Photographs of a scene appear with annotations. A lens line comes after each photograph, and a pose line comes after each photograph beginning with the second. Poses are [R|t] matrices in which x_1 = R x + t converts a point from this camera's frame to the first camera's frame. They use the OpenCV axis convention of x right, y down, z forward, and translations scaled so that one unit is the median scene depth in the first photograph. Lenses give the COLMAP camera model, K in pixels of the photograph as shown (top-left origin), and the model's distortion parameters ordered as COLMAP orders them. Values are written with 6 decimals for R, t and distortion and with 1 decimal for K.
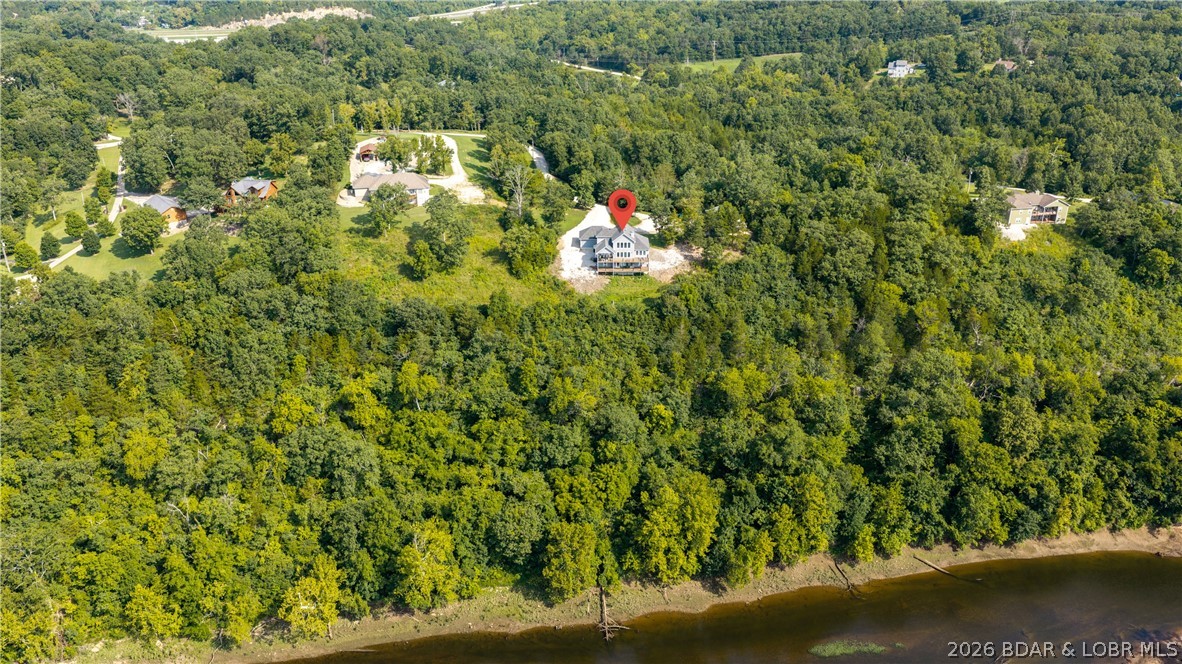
lens RADIAL K [[969.9, 0, 591.0], [0, 969.9, 331.4], [0, 0, 1]] dist [0.044034, -0.000486]
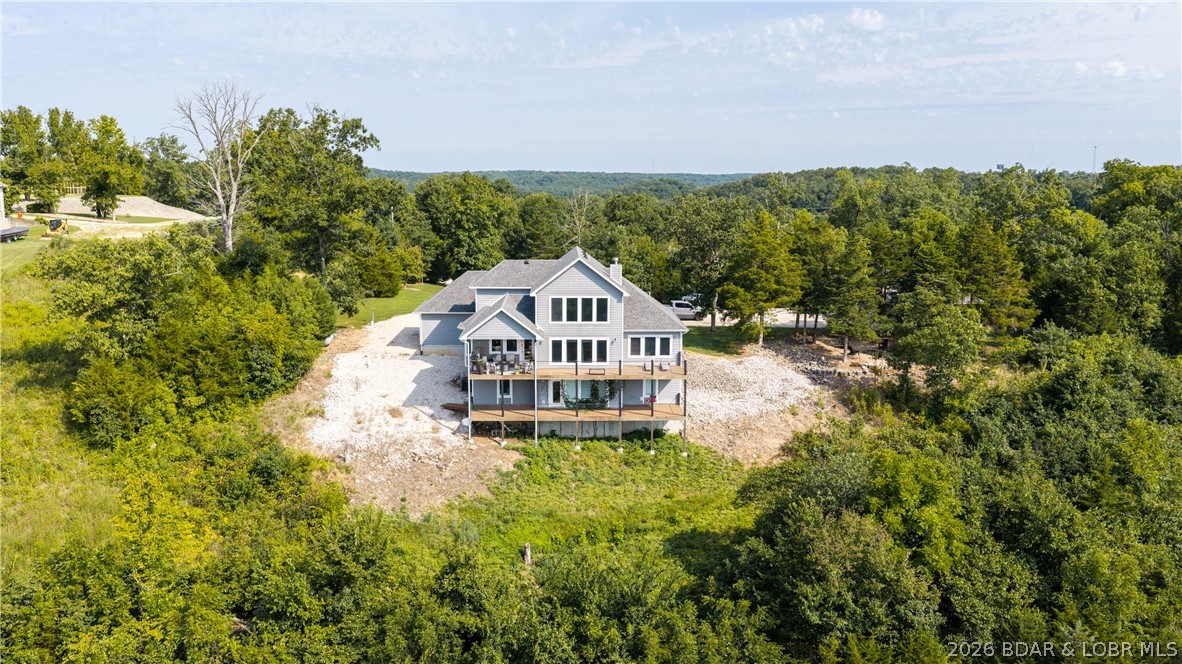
lens RADIAL K [[969.9, 0, 595.2], [0, 969.9, 332.6], [0, 0, 1]] dist [0.044034, -0.000486]
pose [[0.999483, -0.002901, 0.032022, 0.029723], [0.011133, 0.965535, -0.260036, -0.021010], [-0.030164, 0.260258, 0.965068, 0.767430]]
